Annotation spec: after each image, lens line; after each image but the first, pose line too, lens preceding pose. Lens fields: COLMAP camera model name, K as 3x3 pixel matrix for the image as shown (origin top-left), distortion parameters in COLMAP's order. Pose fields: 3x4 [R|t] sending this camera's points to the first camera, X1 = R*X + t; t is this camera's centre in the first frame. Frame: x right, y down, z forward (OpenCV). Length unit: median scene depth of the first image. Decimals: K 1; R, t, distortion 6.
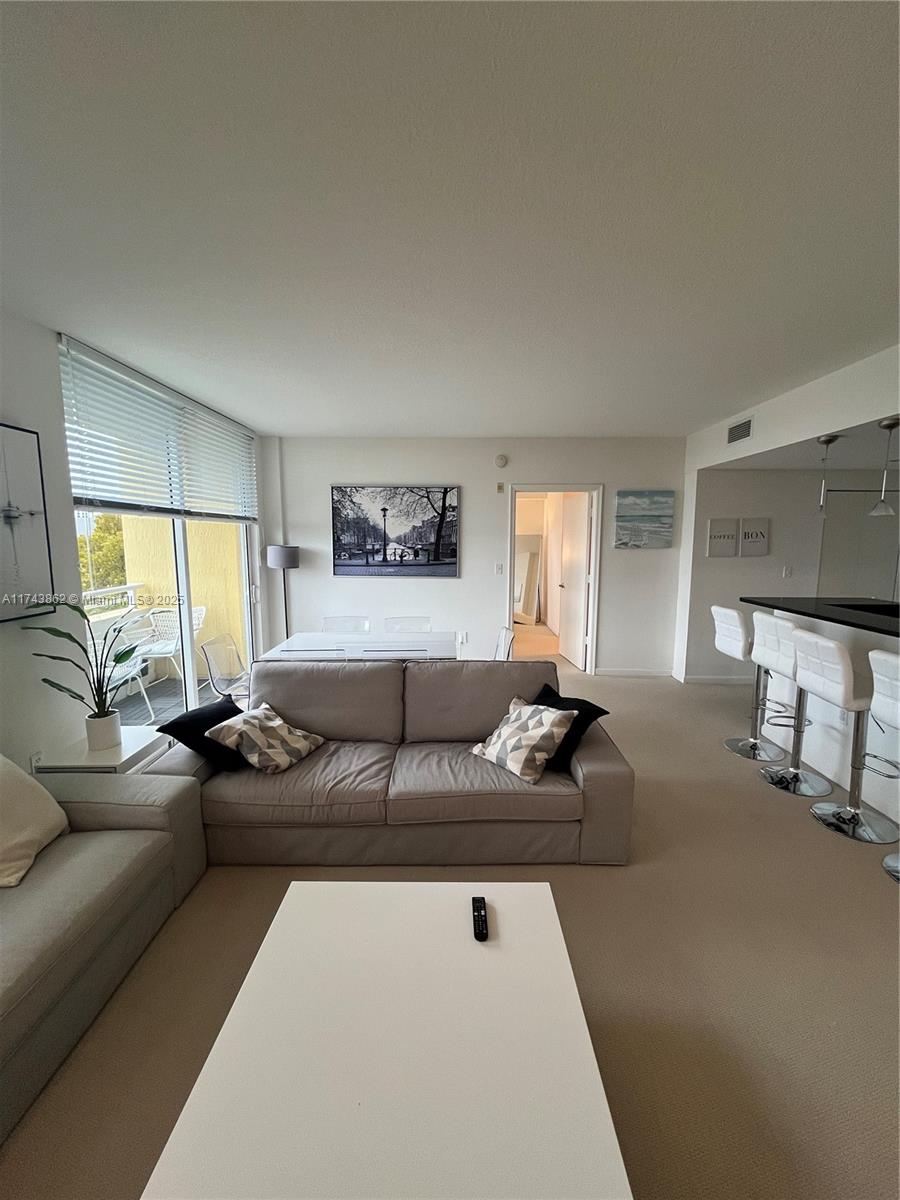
lens RADIAL K [[483.4, 0, 449.7], [0, 483.4, 608.5], [0, 0, 1]] dist [-0.002464, -0.000167]
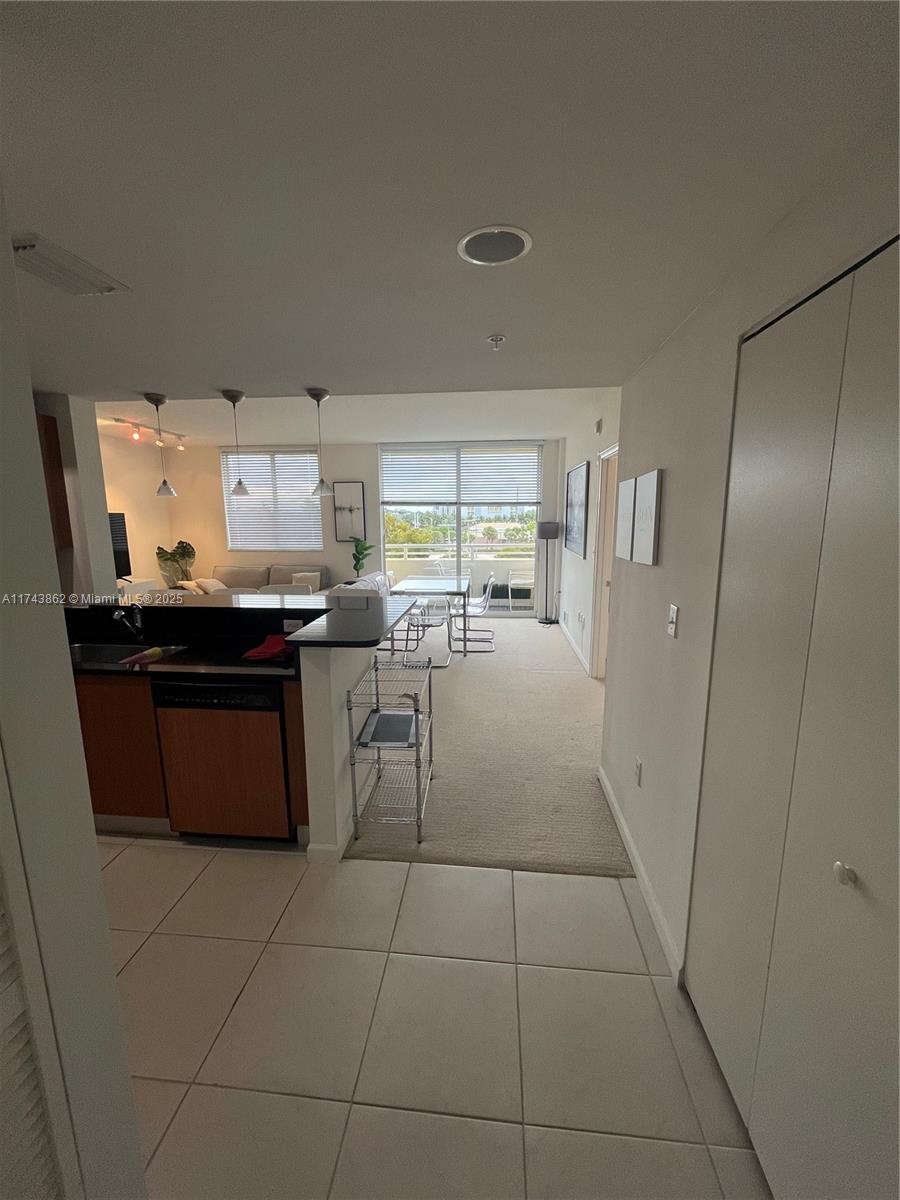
lens RADIAL K [[483.4, 0, 451.3], [0, 483.4, 599.1], [0, 0, 1]] dist [-0.002464, -0.000167]
pose [[-0.081504, 0.173091, -0.981528, 1.011191], [-0.140781, 0.972931, 0.183266, -0.127489], [0.986680, 0.153117, -0.054930, 0.830276]]
